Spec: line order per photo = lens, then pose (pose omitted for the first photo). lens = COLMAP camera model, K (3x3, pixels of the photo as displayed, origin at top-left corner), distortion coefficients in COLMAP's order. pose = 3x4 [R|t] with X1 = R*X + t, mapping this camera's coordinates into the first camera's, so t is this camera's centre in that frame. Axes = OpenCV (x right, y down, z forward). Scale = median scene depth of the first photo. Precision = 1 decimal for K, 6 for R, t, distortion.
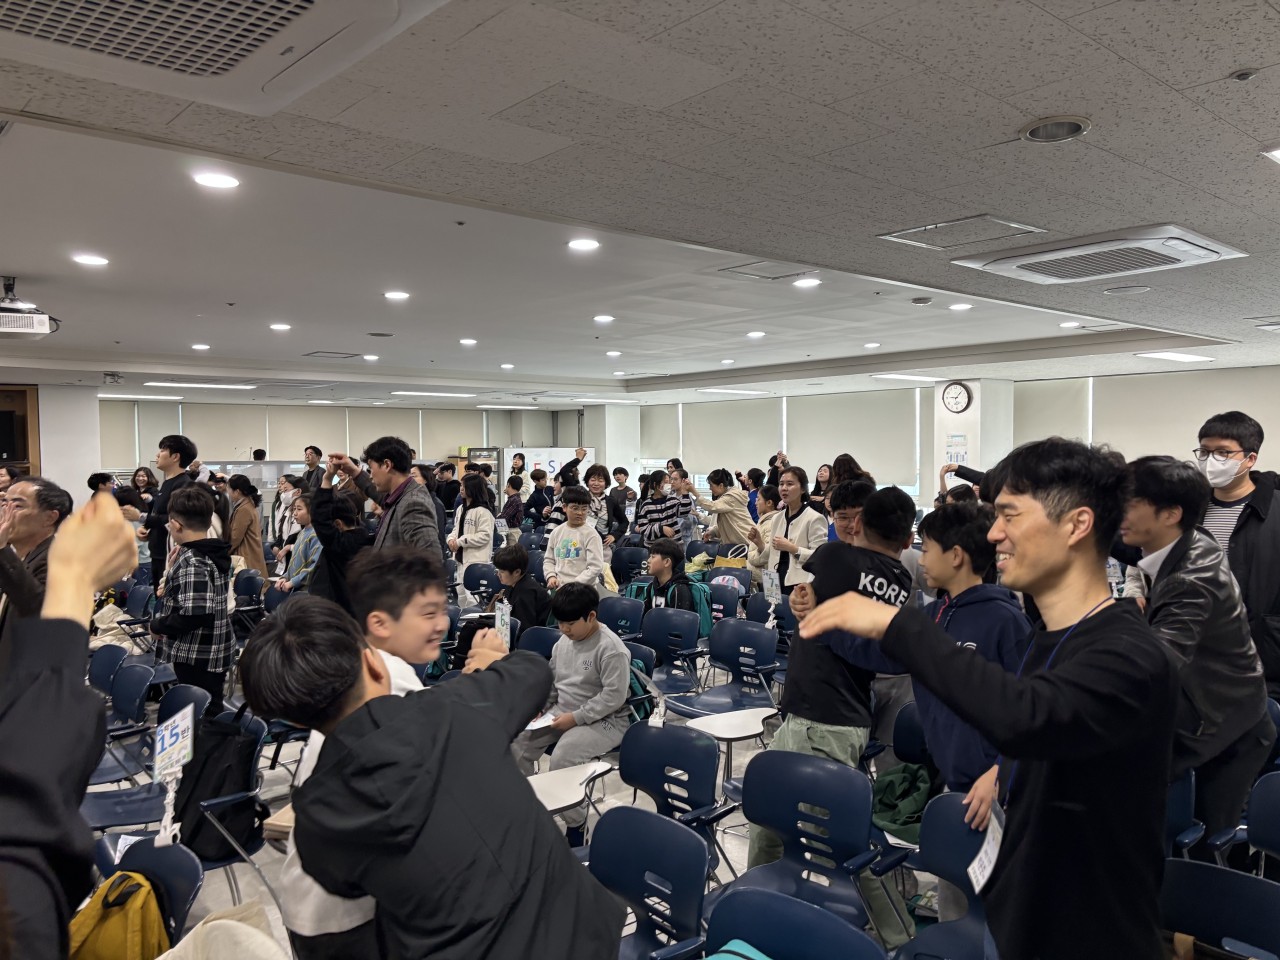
lens RADIAL K [[960.7, 0, 641.4], [0, 960.7, 490.2], [0, 0, 1]] dist [0.058677, -0.062482]
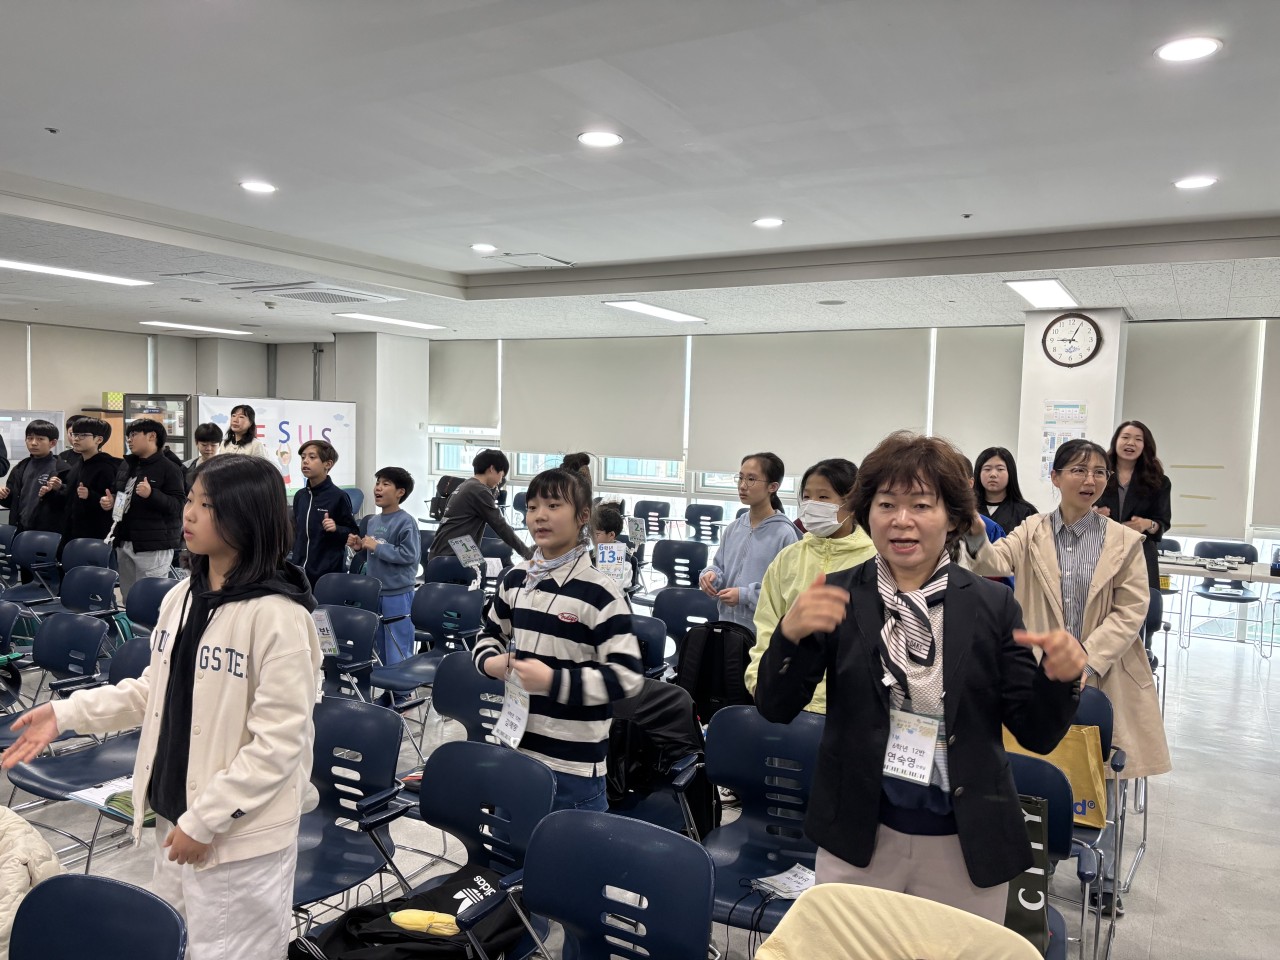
lens RADIAL K [[969.5, 0, 631.4], [0, 969.5, 499.6], [0, 0, 1]] dist [0.015231, -0.003996]
pose [[0.948779, 0.011339, 0.315736, -0.077474], [-0.023300, 0.999146, 0.034135, -0.008131], [-0.315079, -0.039743, 0.948233, 0.360685]]
